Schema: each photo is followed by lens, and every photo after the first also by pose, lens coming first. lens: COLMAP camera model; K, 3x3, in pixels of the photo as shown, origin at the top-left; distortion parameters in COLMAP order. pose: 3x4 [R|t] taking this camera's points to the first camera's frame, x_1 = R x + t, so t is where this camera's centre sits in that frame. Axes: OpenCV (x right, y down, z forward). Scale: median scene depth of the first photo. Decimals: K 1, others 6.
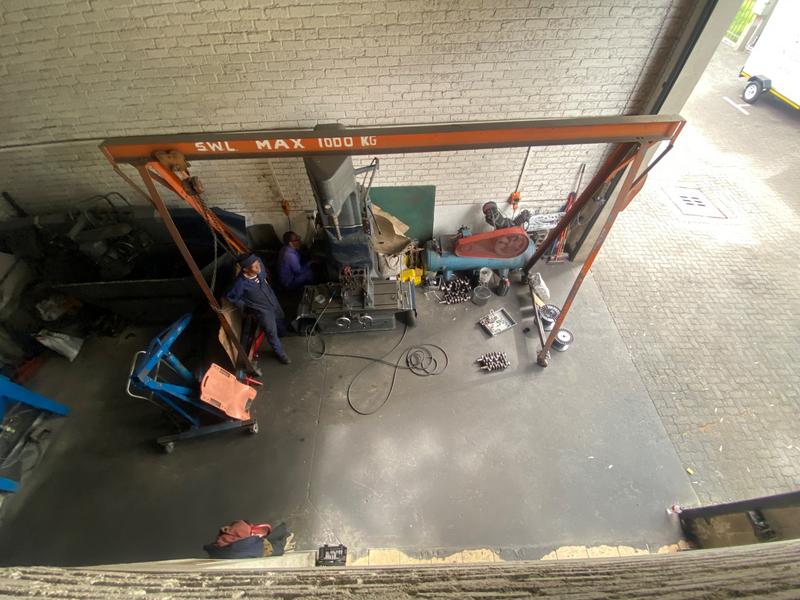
lens RADIAL K [[325.9, 0, 400.0], [0, 325.9, 300.0], [0, 0, 1]] dist [0.001207, -0.012304]
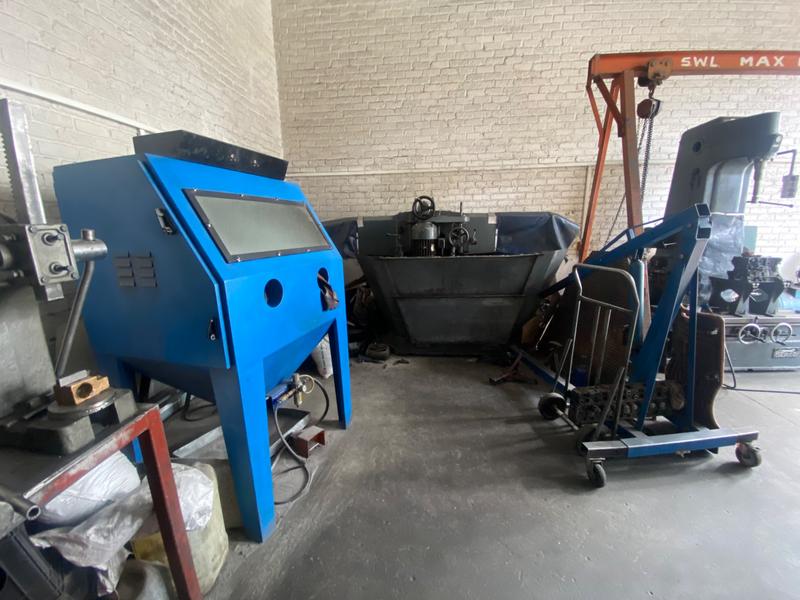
lens RADIAL K [[325.9, 0, 400.0], [0, 325.9, 300.0], [0, 0, 1]] dist [0.001207, -0.012304]
pose [[0.993936, 0.033272, -0.104810, -1.255732], [-0.094044, 0.751171, -0.653375, 0.786983], [0.056991, 0.659269, 0.749744, 0.605121]]
